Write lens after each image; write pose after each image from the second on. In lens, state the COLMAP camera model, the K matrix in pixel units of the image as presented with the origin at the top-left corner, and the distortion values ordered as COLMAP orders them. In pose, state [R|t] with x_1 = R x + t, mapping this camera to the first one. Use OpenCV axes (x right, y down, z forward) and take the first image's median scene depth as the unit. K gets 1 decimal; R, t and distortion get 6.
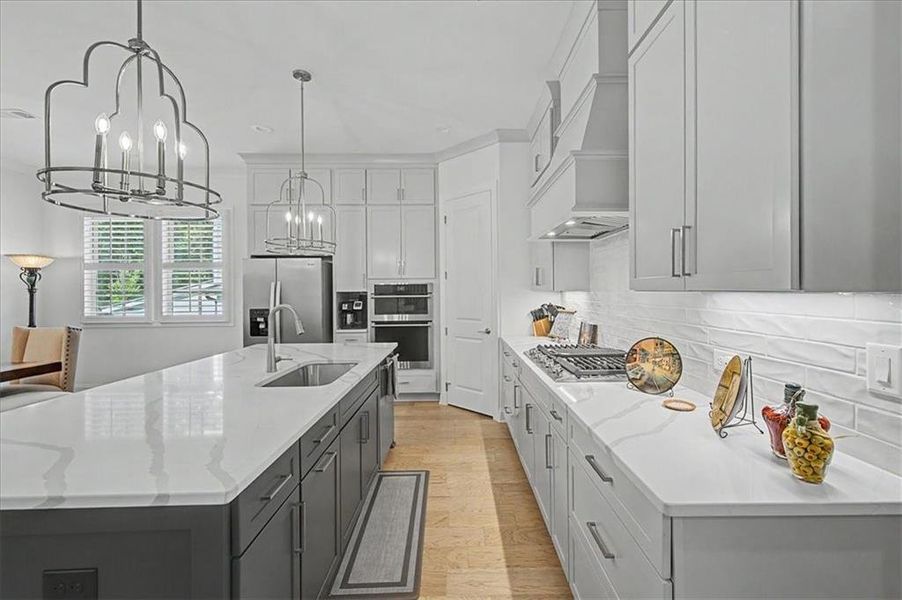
lens RADIAL K [[376.9, 0, 466.7], [0, 376.9, 290.0], [0, 0, 1]] dist [0.000933, -0.000315]
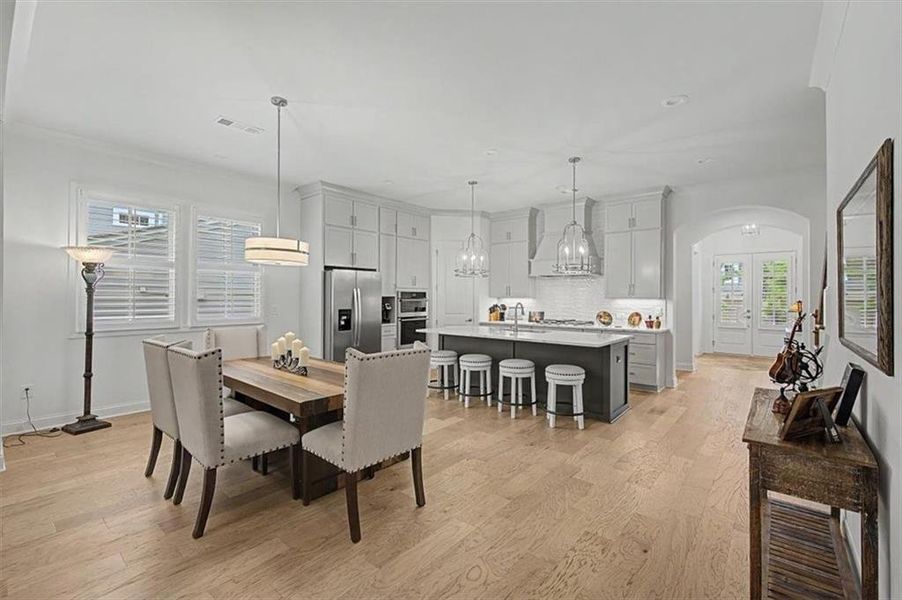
lens RADIAL K [[387.3, 0, 456.5], [0, 387.3, 295.5], [0, 0, 1]] dist [-0.001429, -0.000176]
pose [[0.654533, 0.014520, 0.755894, -1.292442], [-0.012062, 0.999889, -0.008762, 0.010634], [-0.755937, -0.003383, 0.654635, -0.141248]]
